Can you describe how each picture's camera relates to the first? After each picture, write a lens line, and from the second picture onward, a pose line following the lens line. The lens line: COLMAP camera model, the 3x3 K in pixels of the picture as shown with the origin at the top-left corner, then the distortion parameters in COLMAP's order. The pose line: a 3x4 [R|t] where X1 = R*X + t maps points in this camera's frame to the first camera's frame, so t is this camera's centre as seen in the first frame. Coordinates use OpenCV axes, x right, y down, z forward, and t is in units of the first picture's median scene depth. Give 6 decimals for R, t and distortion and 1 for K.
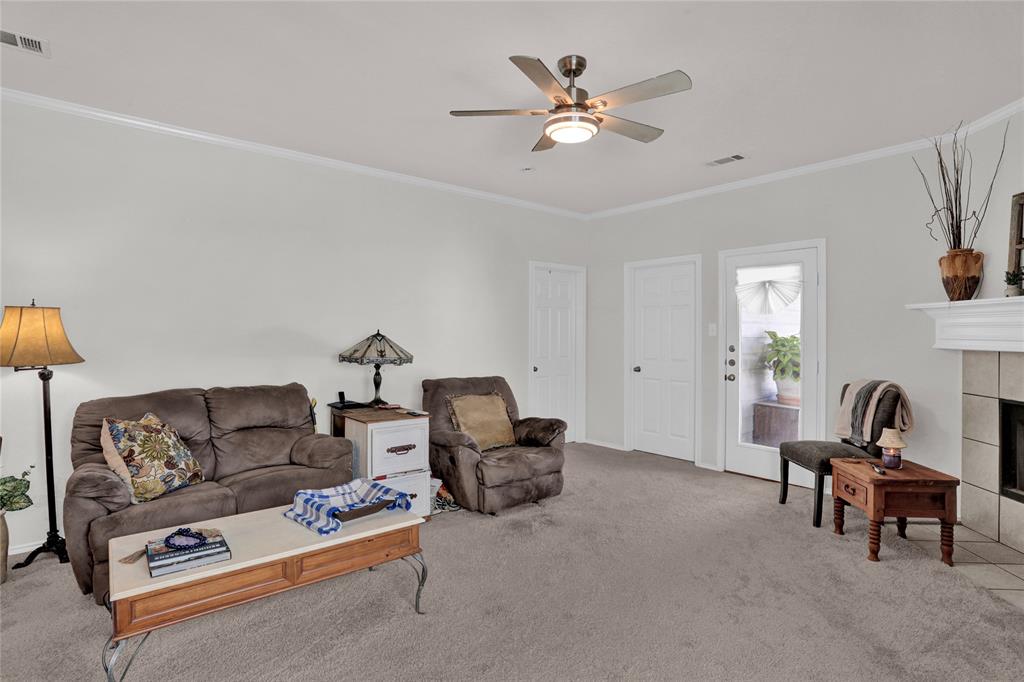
lens RADIAL K [[516.0, 0, 512.0], [0, 516.0, 341.0], [0, 0, 1]] dist [-0.001378, 0.000147]
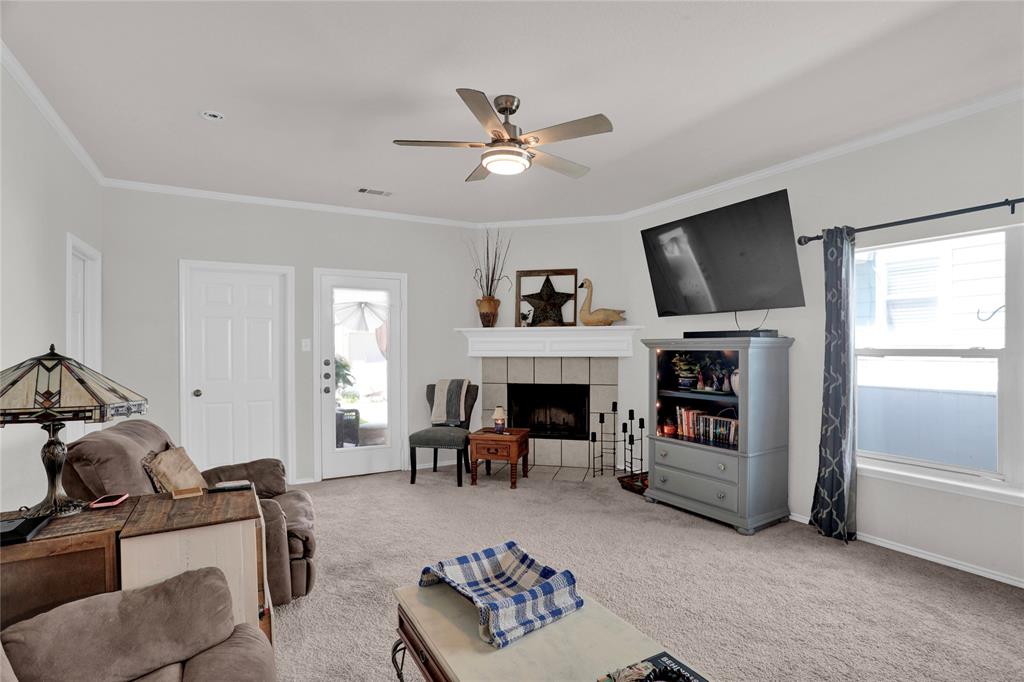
lens RADIAL K [[508.7, 0, 513.9], [0, 508.7, 357.3], [0, 0, 1]] dist [-0.076964, 0.033837]
pose [[0.183042, -0.024776, 0.982793, -0.620100], [0.021651, 0.999542, 0.021166, -0.011478], [-0.982867, 0.017404, 0.183495, 0.524539]]
